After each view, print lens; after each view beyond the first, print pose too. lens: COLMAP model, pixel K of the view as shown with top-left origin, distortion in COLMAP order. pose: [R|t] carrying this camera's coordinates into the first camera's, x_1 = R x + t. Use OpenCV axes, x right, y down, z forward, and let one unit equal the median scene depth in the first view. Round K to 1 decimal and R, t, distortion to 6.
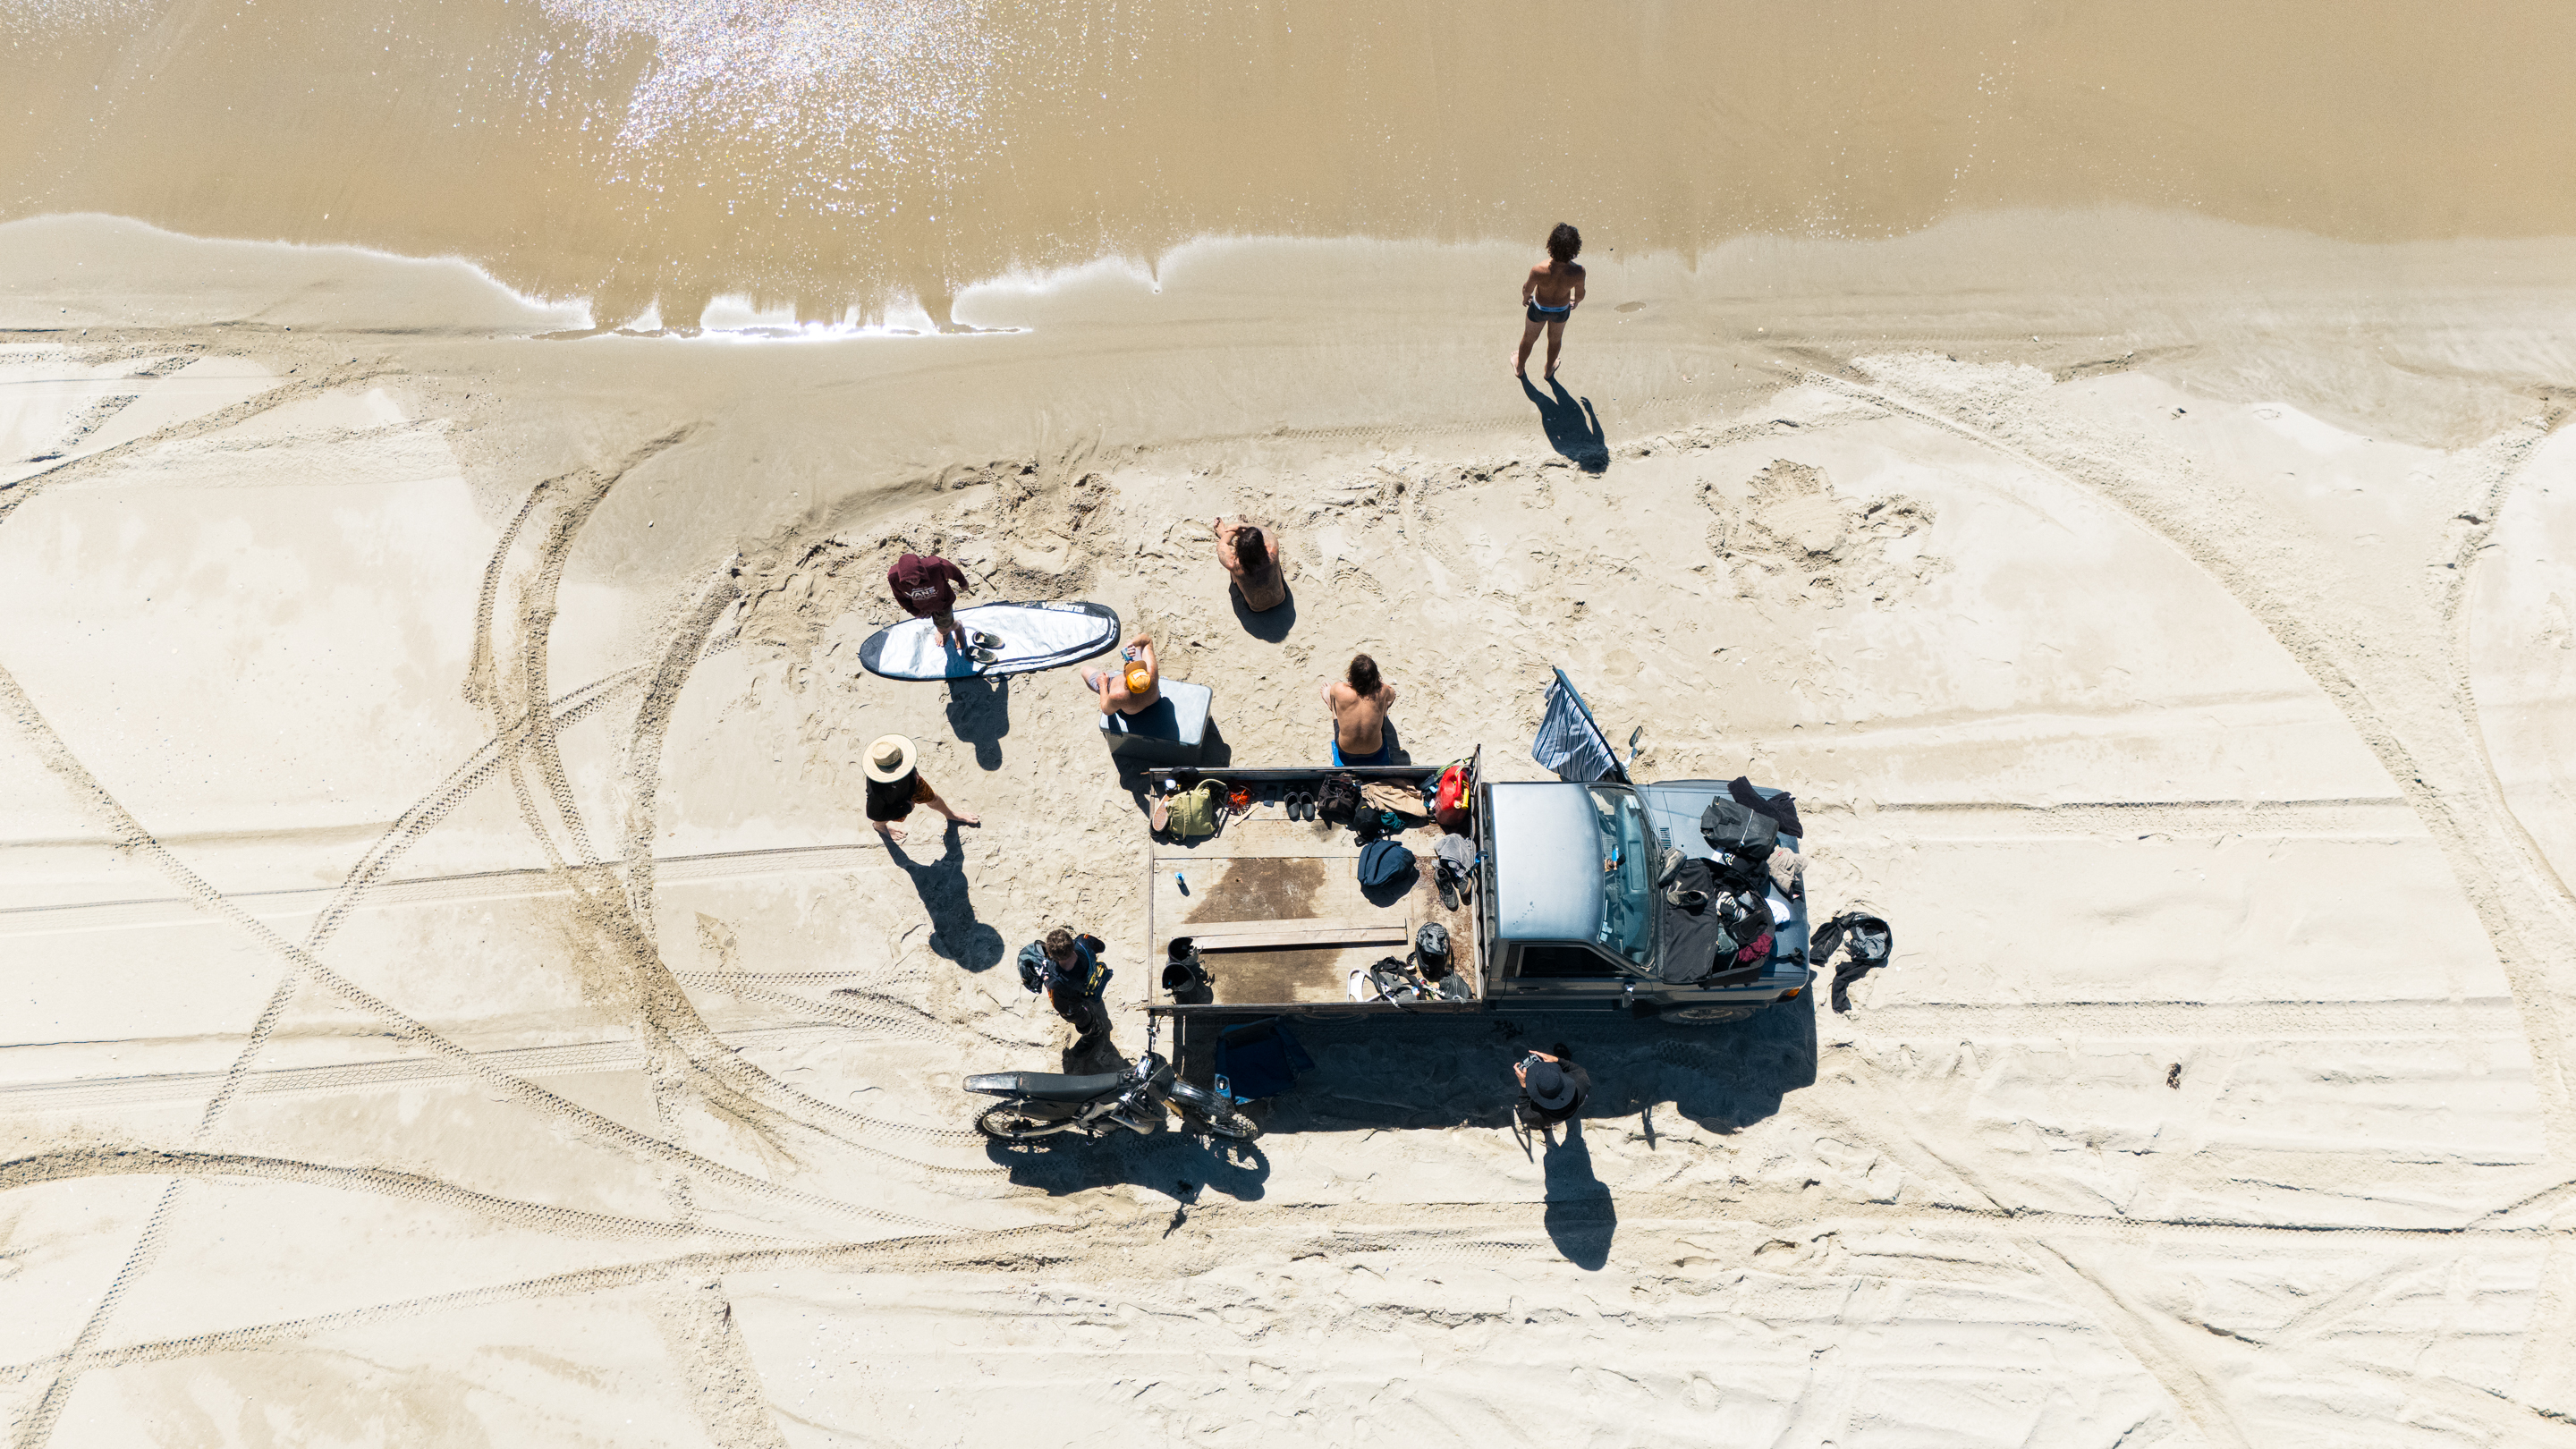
lens RADIAL K [[1923.4, 0, 1283.7], [0, 1923.4, 731.3], [0, 0, 1]] dist [0.033957, -0.008370]
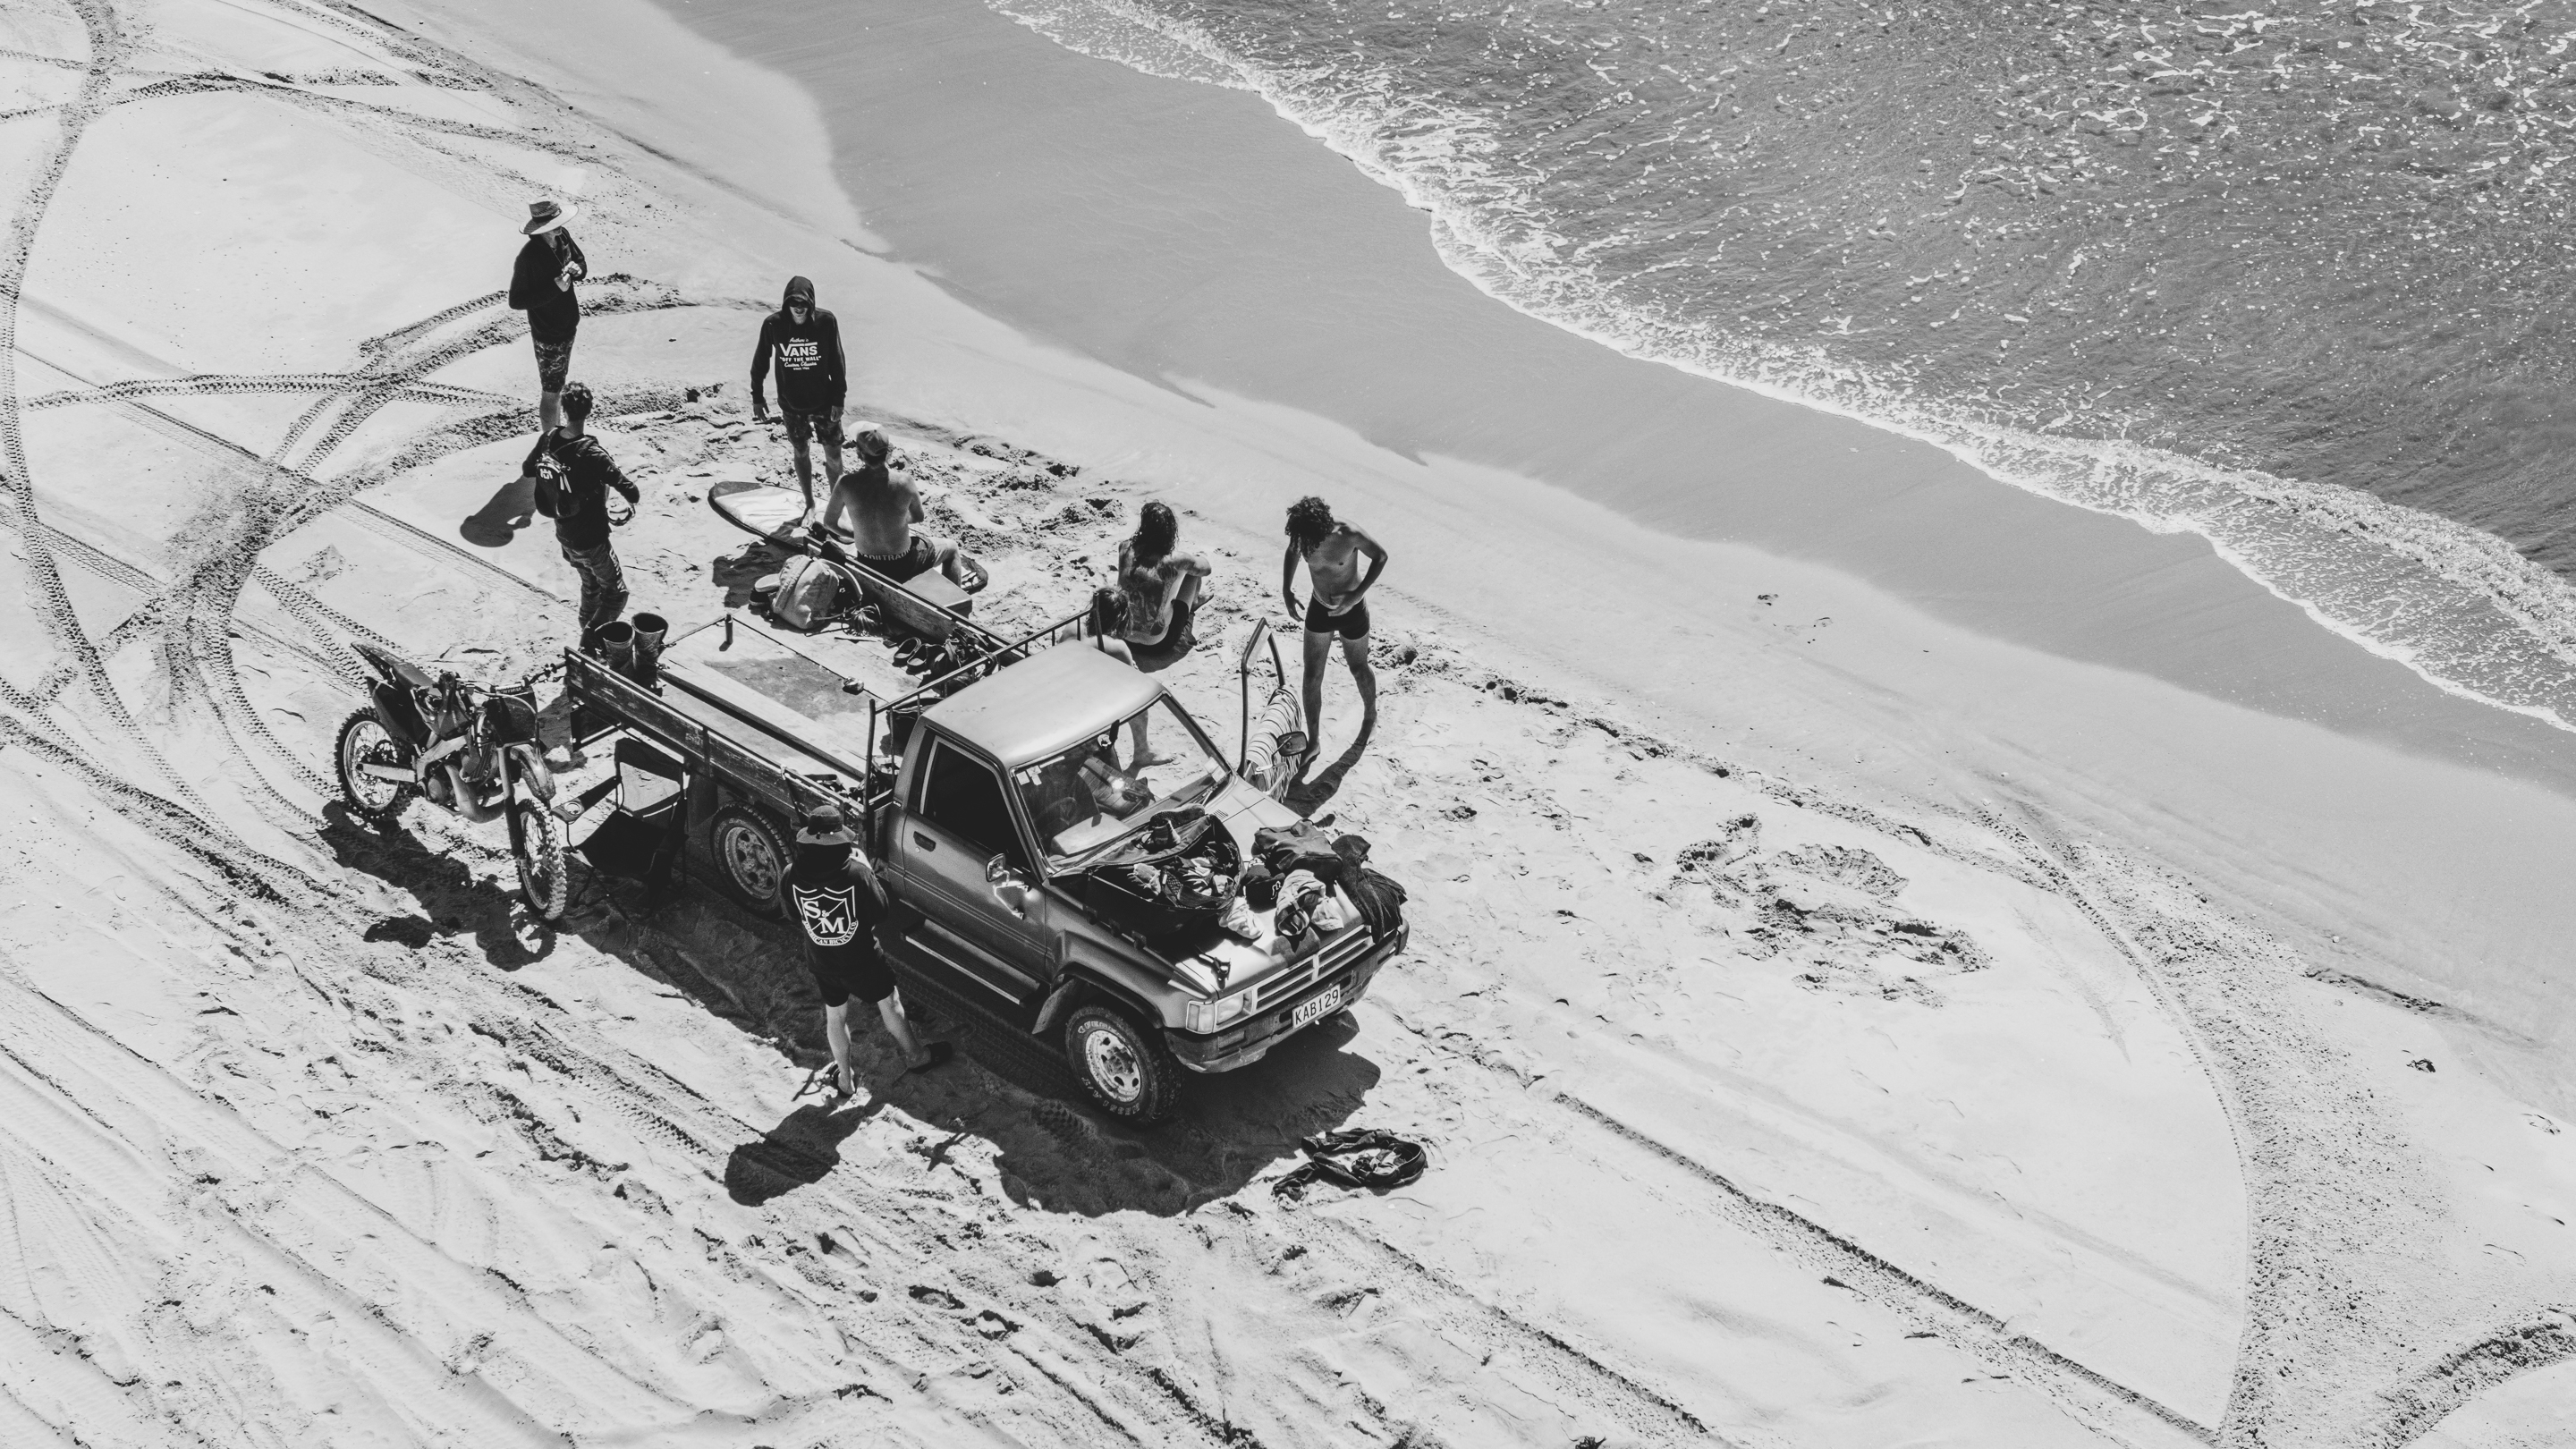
lens RADIAL K [[5118.1, 0, 1291.6], [0, 5118.1, 722.8], [0, 0, 1]] dist [-0.210604, 0.000000]
pose [[0.727099, 0.374015, -0.575708, 1.259207], [-0.648788, 0.648558, -0.398053, 0.745735], [0.224503, 0.662937, 0.714222, -0.363063]]
